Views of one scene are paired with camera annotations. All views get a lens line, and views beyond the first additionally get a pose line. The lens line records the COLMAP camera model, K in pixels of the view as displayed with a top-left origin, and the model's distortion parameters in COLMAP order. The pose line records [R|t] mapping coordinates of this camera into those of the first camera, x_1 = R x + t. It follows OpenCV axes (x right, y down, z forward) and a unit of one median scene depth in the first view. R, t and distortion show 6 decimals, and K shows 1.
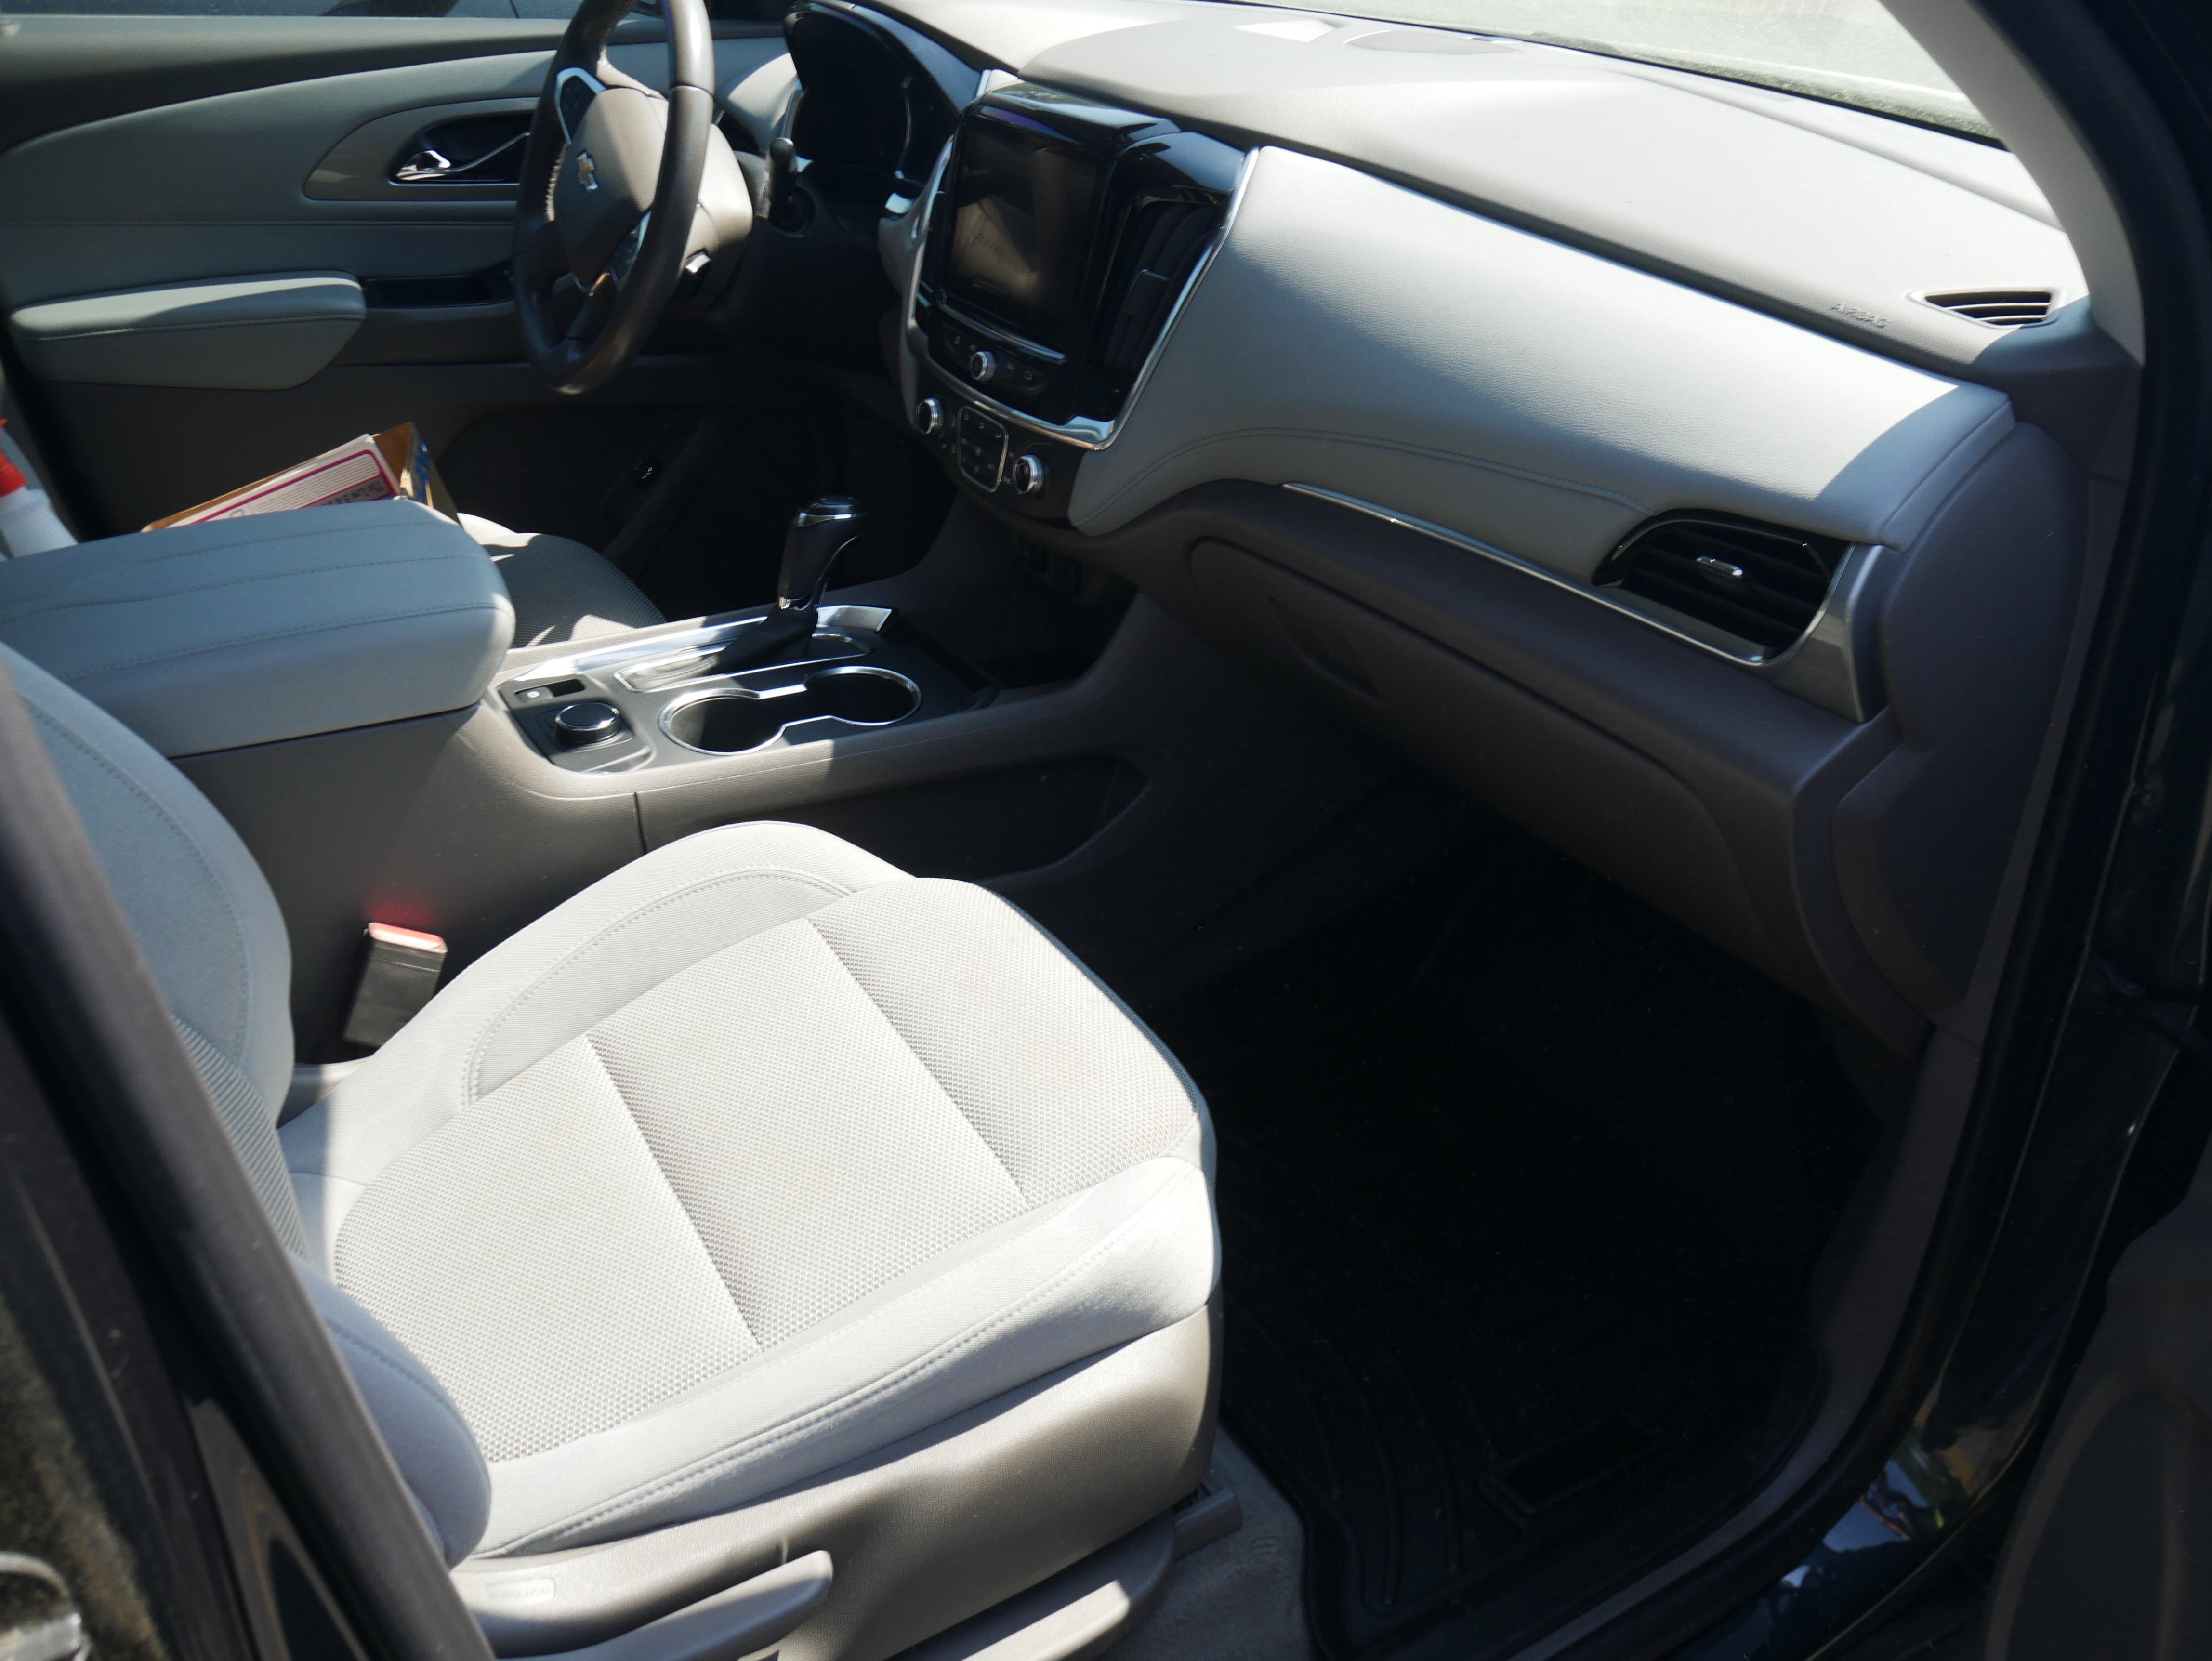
lens RADIAL K [[1864.8, 0, 1106.0], [0, 1864.8, 830.5], [0, 0, 1]] dist [-0.055212, 0.026283]
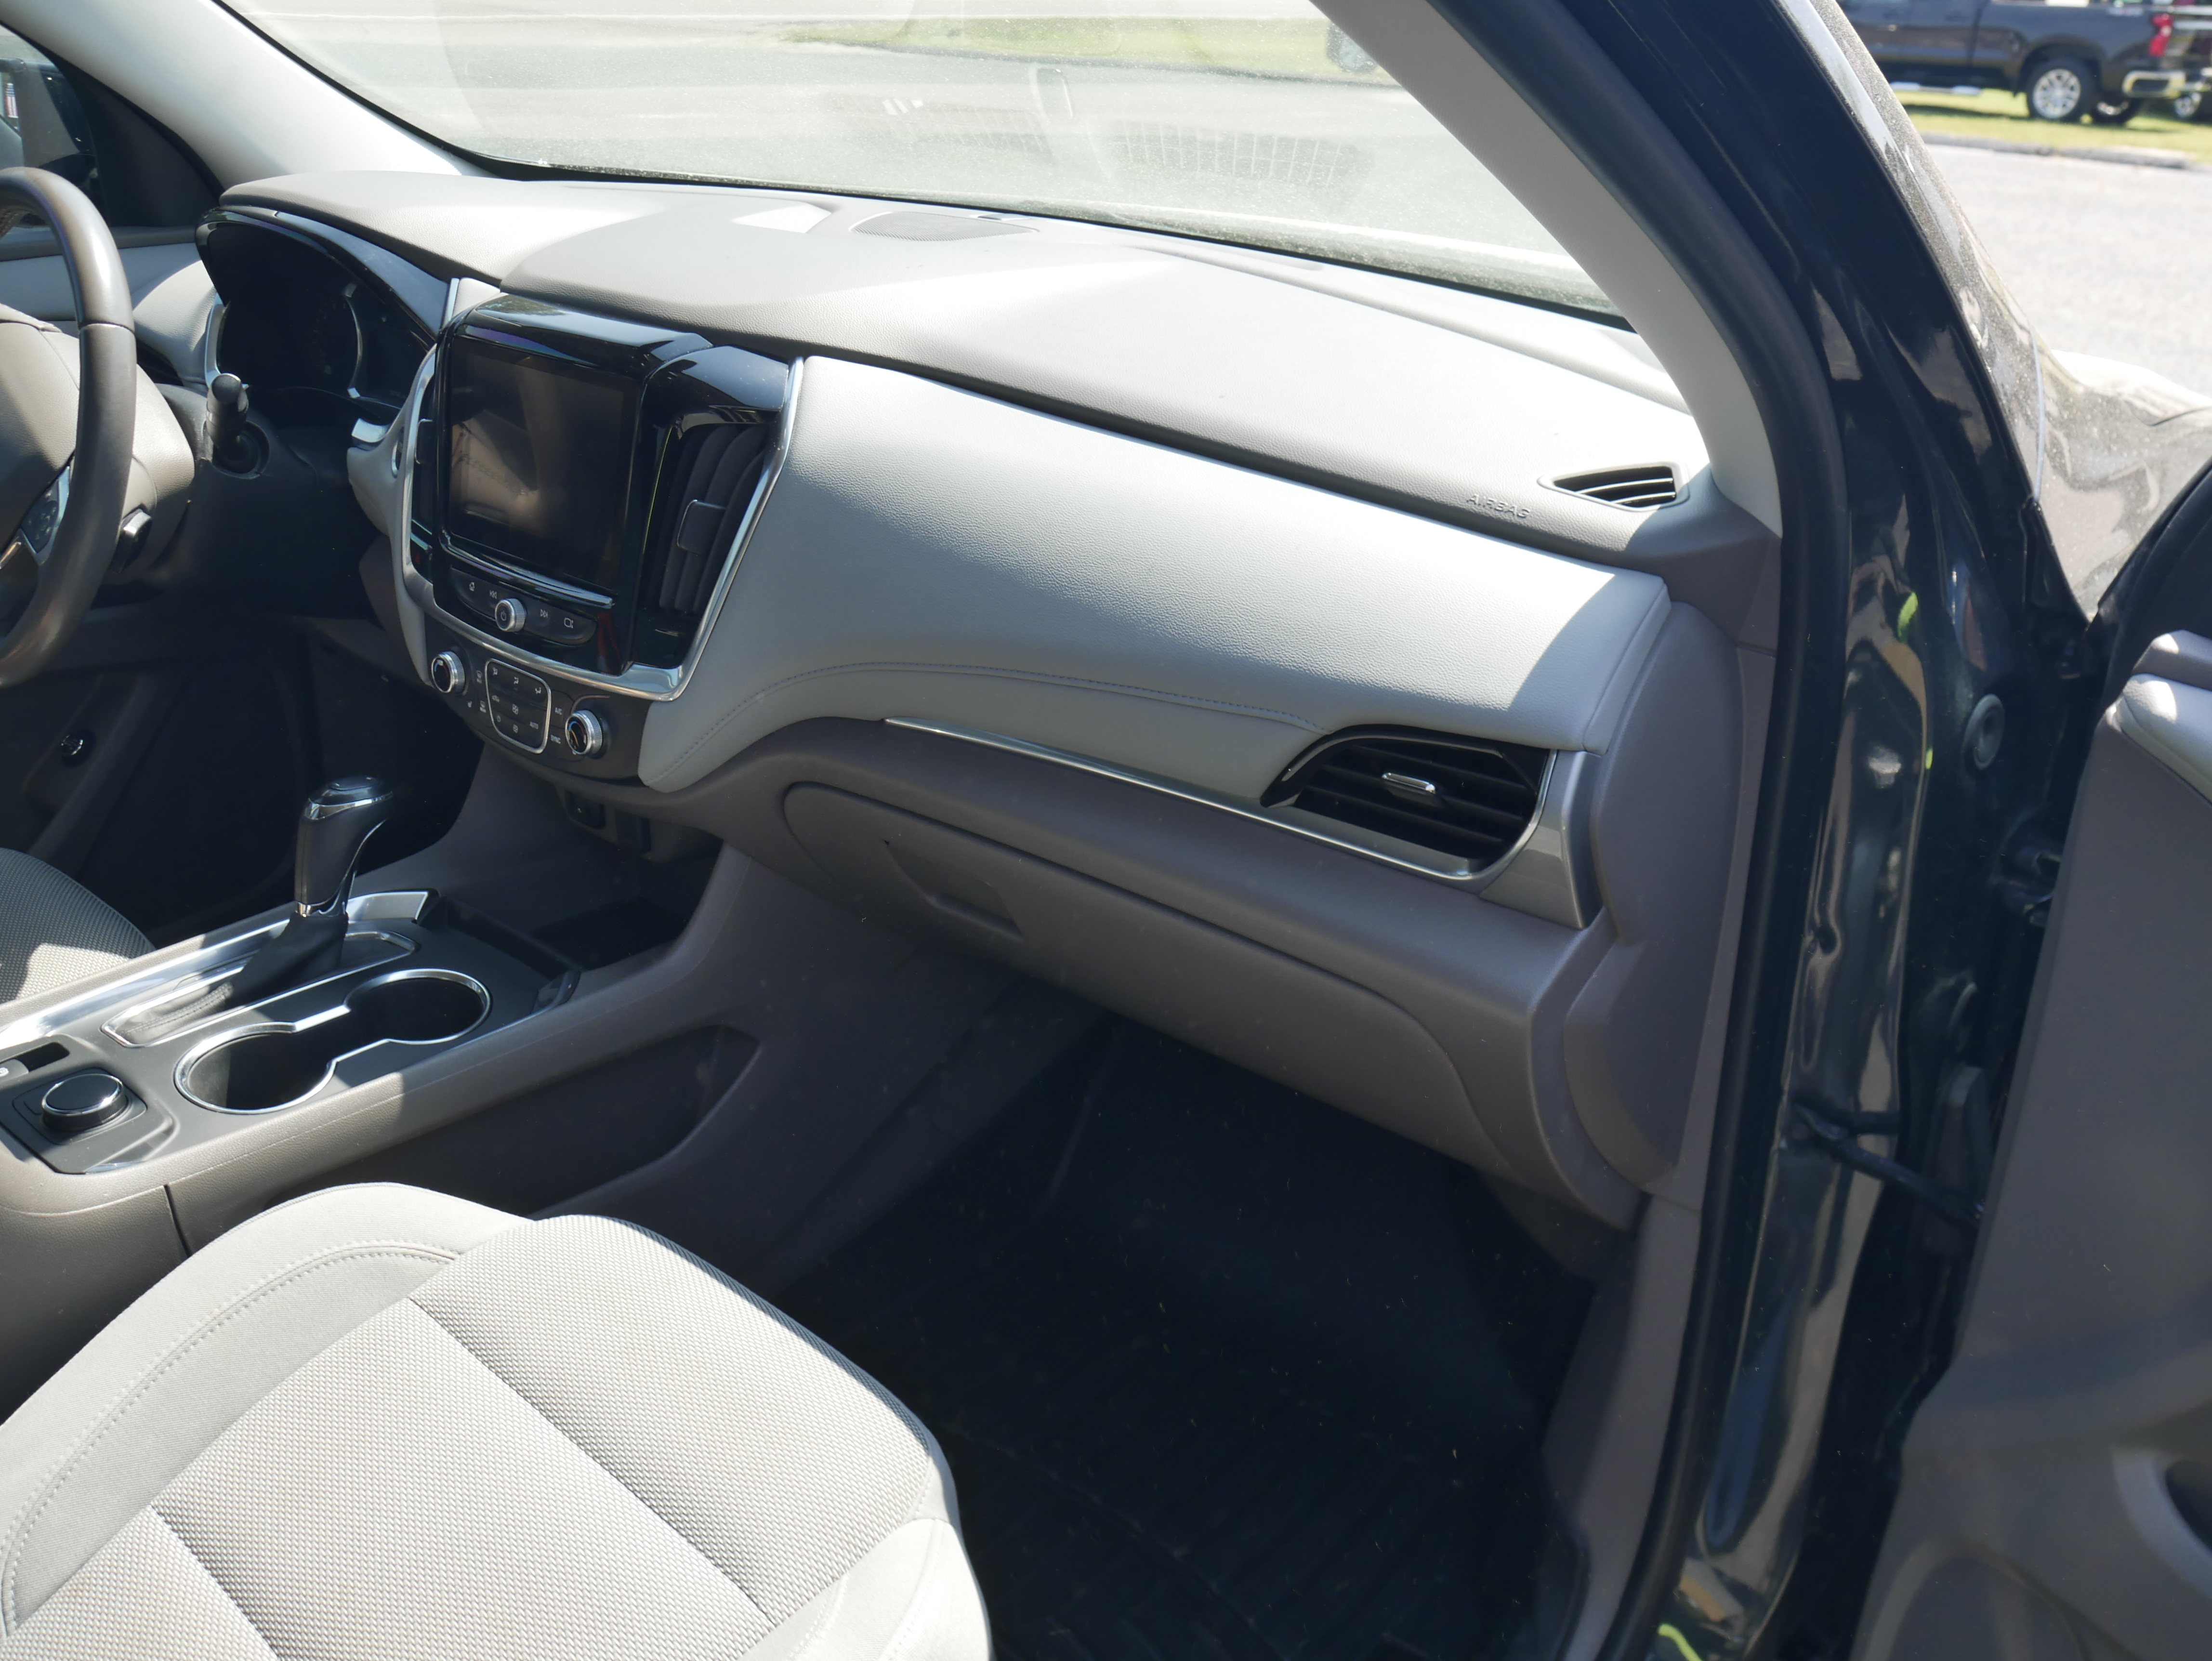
lens RADIAL K [[1864.8, 0, 1106.0], [0, 1864.8, 830.5], [0, 0, 1]] dist [-0.055212, 0.026283]
pose [[0.949918, -0.138447, 0.280158, -0.060417], [0.155522, 0.987040, -0.039551, -0.072732], [-0.271052, 0.081141, 0.959139, 0.089980]]
